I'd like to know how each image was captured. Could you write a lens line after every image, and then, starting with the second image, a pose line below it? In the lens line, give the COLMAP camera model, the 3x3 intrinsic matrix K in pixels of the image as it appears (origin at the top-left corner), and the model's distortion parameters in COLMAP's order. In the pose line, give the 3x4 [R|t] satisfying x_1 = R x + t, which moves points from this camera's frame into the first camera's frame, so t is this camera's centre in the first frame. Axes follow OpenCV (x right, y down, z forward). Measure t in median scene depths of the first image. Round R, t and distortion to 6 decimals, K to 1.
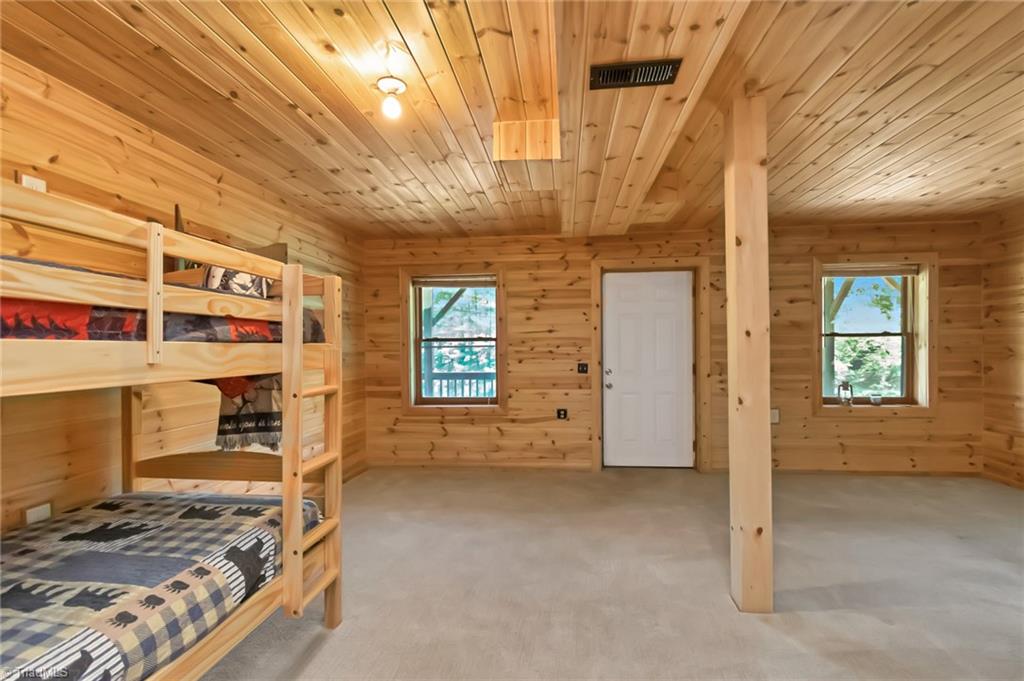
lens RADIAL K [[509.0, 0, 502.2], [0, 509.0, 340.3], [0, 0, 1]] dist [0.000945, -0.000396]
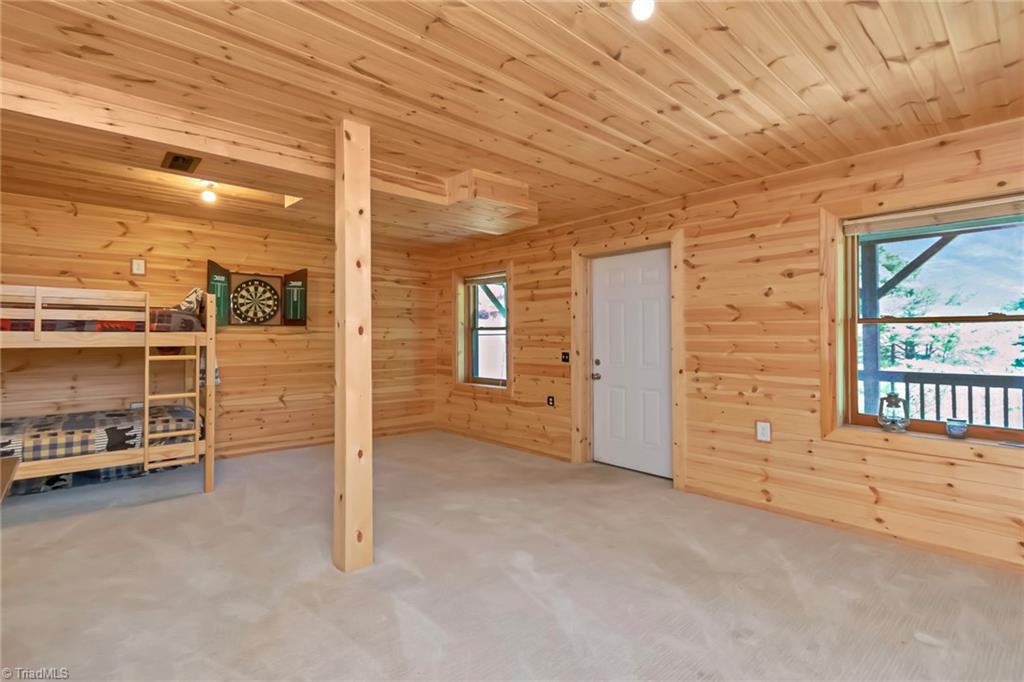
lens RADIAL K [[492.7, 0, 502.0], [0, 492.7, 320.2], [0, 0, 1]] dist [0.001410, 0.000020]
pose [[0.726015, -0.013953, -0.687537, 0.732312], [0.003127, 0.999851, -0.016989, -0.001413], [0.687672, 0.010184, 0.725950, 0.209615]]
